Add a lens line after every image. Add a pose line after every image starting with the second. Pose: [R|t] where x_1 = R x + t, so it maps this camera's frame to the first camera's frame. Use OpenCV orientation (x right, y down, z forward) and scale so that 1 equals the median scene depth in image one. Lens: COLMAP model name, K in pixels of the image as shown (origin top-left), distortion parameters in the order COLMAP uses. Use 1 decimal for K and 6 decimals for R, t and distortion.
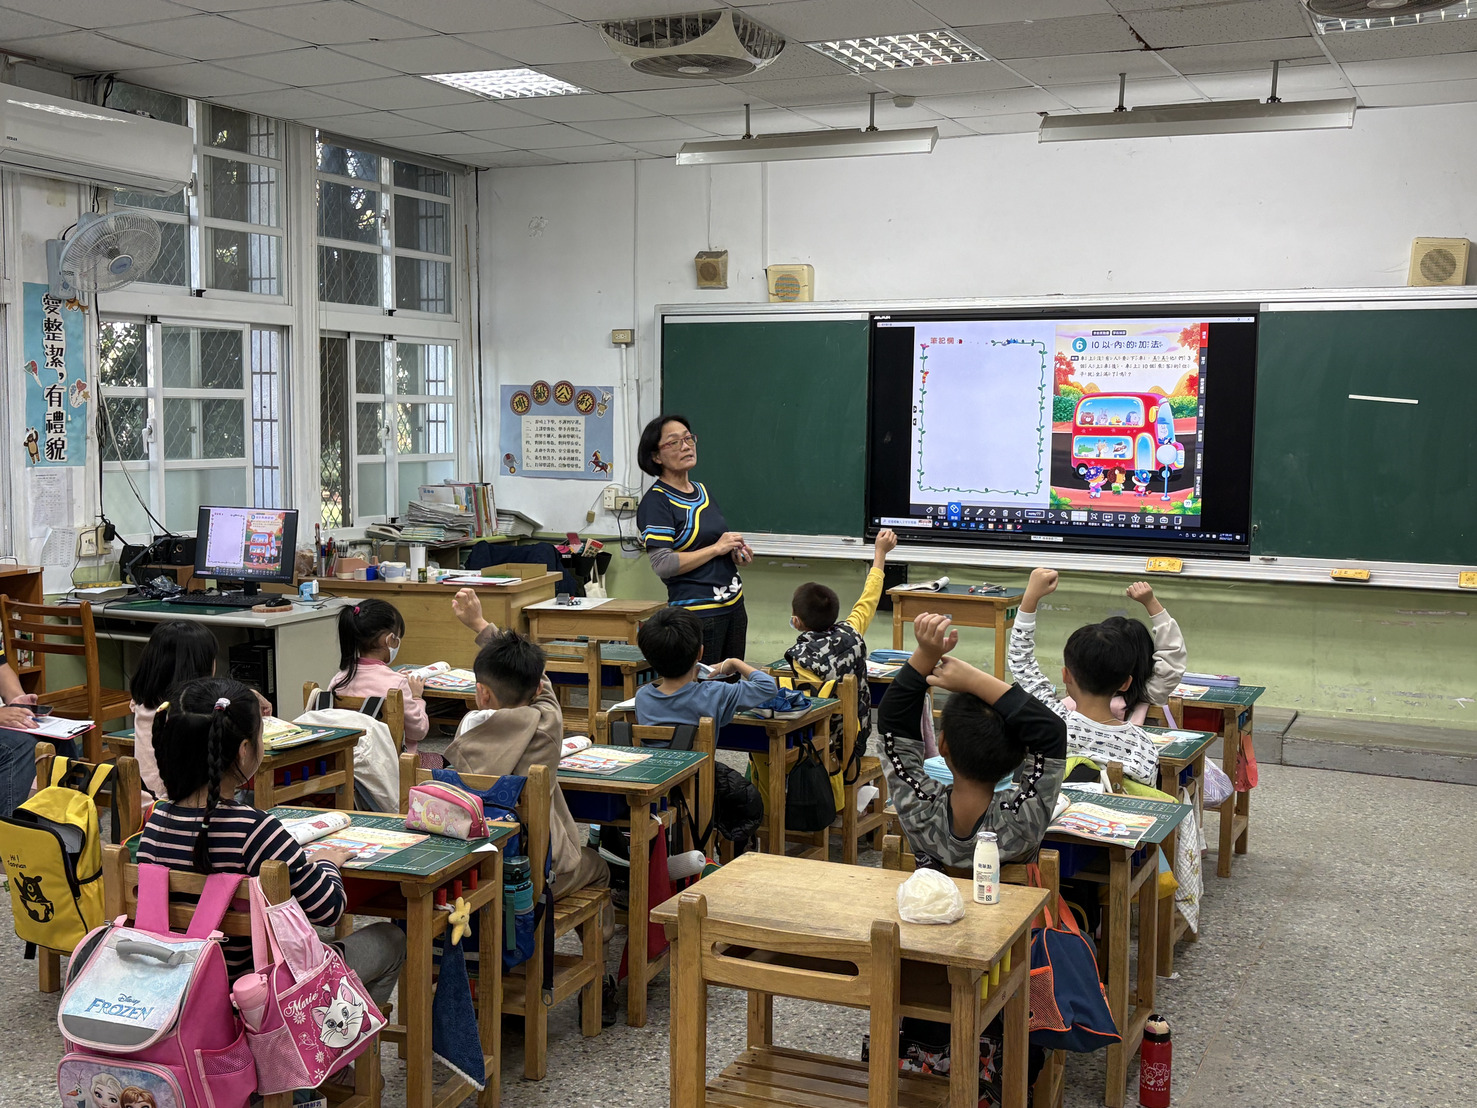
lens RADIAL K [[1662.2, 0, 747.1], [0, 1662.2, 562.0], [0, 0, 1]] dist [0.037336, 0.000000]
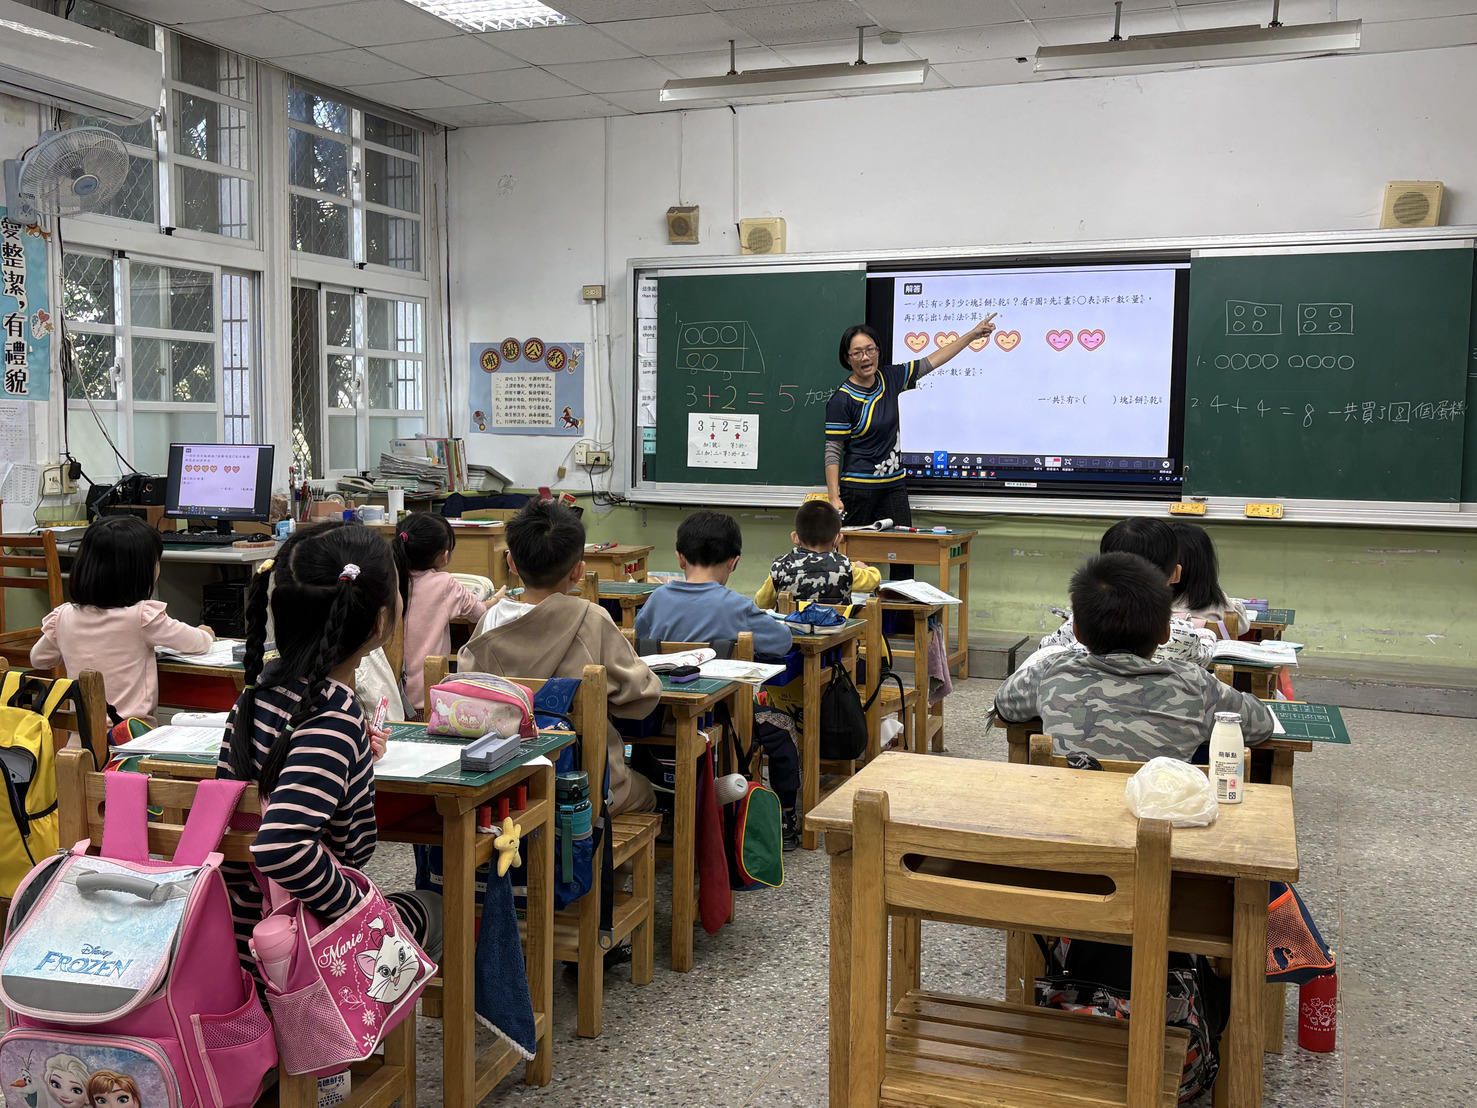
lens RADIAL K [[1445.7, 0, 732.3], [0, 1445.7, 567.3], [0, 0, 1]] dist [0.021511, 0.000000]
pose [[0.998285, -0.004505, 0.058360, -0.046740], [0.004534, 0.999990, -0.000369, 0.035398], [-0.058358, 0.000633, 0.998296, 0.127545]]
